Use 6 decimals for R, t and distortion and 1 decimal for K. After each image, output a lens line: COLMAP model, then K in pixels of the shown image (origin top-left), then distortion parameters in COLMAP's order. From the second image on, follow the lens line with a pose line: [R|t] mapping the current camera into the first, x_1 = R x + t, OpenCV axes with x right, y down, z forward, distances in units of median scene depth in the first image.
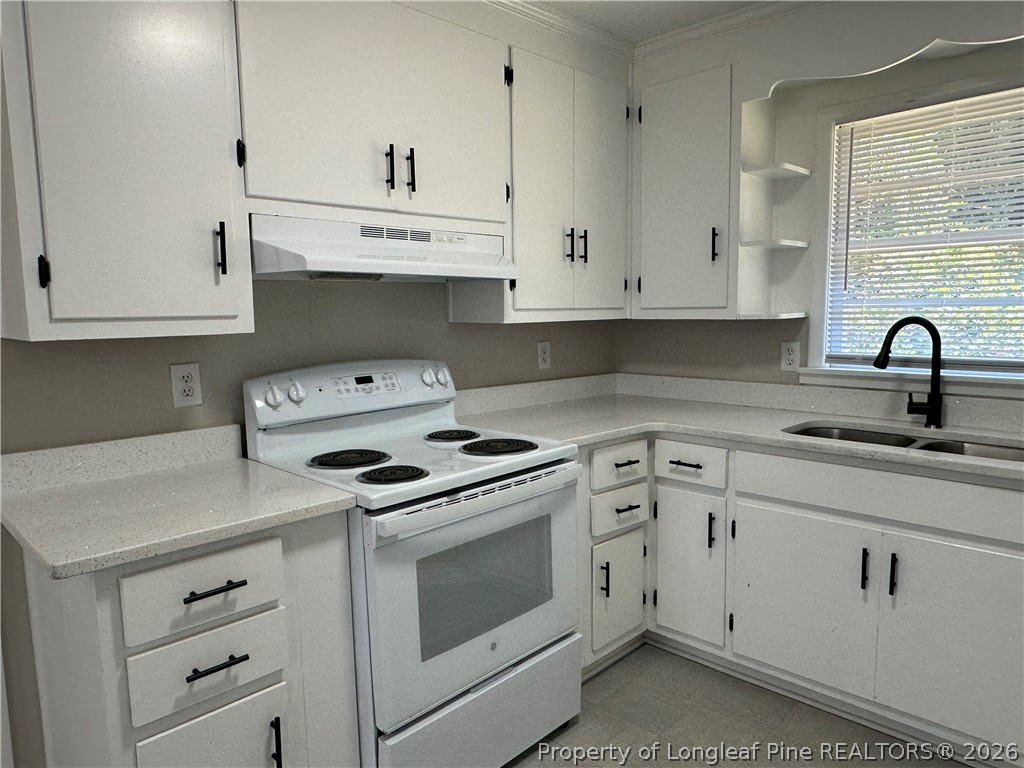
lens RADIAL K [[676.7, 0, 512.0], [0, 676.7, 384.0], [0, 0, 1]] dist [-0.000278, 0.000795]
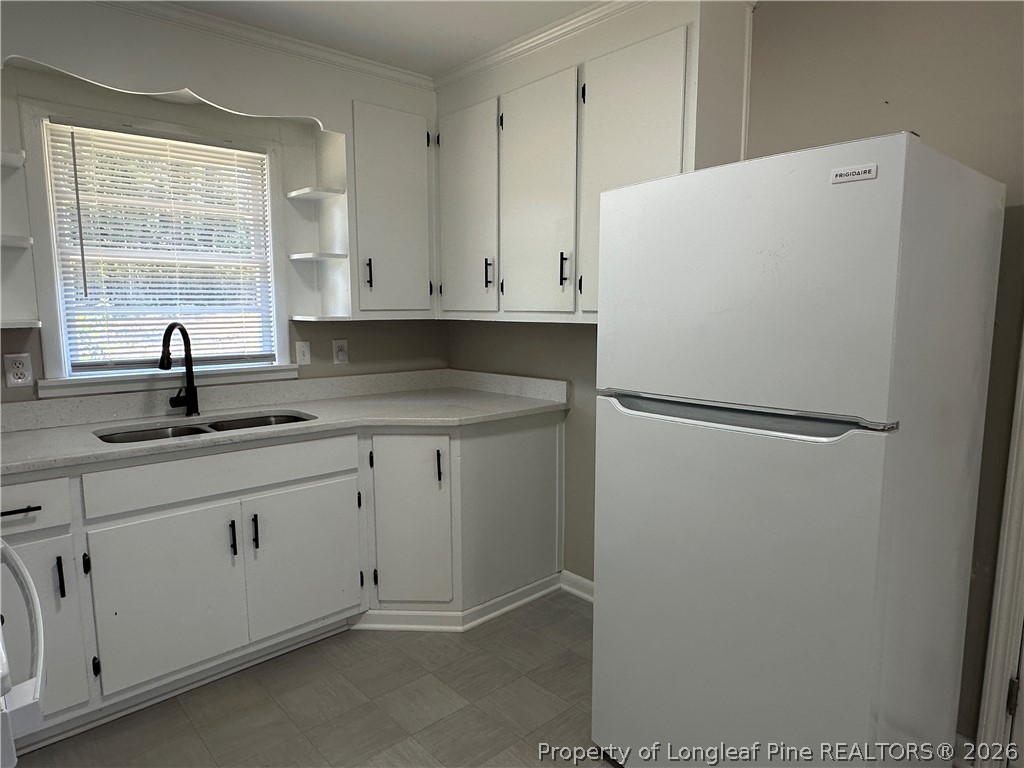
lens RADIAL K [[620.5, 0, 506.4], [0, 620.5, 385.8], [0, 0, 1]] dist [-0.002411, -0.000454]
pose [[0.065657, -0.111470, 0.991596, -0.414194], [0.113304, 0.988146, 0.103580, -0.037648], [-0.991389, 0.105551, 0.077508, 0.364466]]
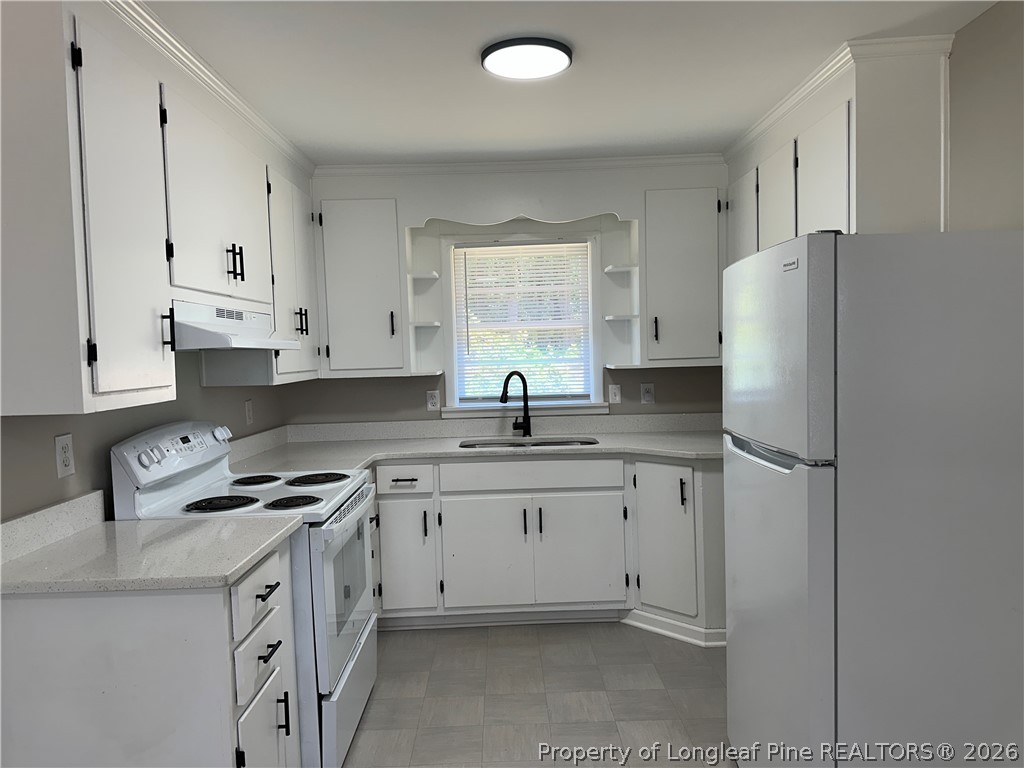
lens RADIAL K [[709.8, 0, 512.0], [0, 709.8, 384.0], [0, 0, 1]] dist [0.093725, -0.000800]
pose [[0.706503, -0.039660, 0.706598, -0.630646], [0.098308, 0.994249, -0.042490, 0.005848], [-0.700849, 0.099483, 0.706338, -0.218600]]
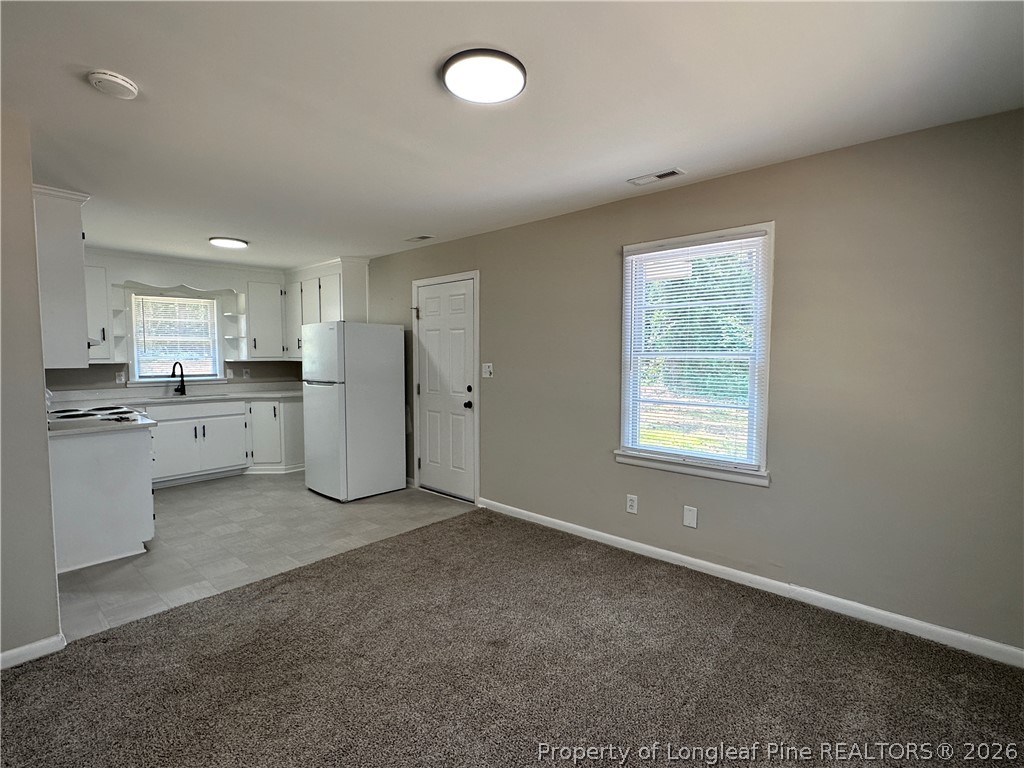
lens RADIAL K [[485.1, 0, 500.6], [0, 485.1, 384.6], [0, 0, 1]] dist [0.000401, 0.000334]
pose [[-0.030044, -0.049696, 0.998312, -1.754869], [0.114697, 0.991995, 0.052834, 0.063875], [-0.992946, 0.116090, -0.024104, -0.468440]]
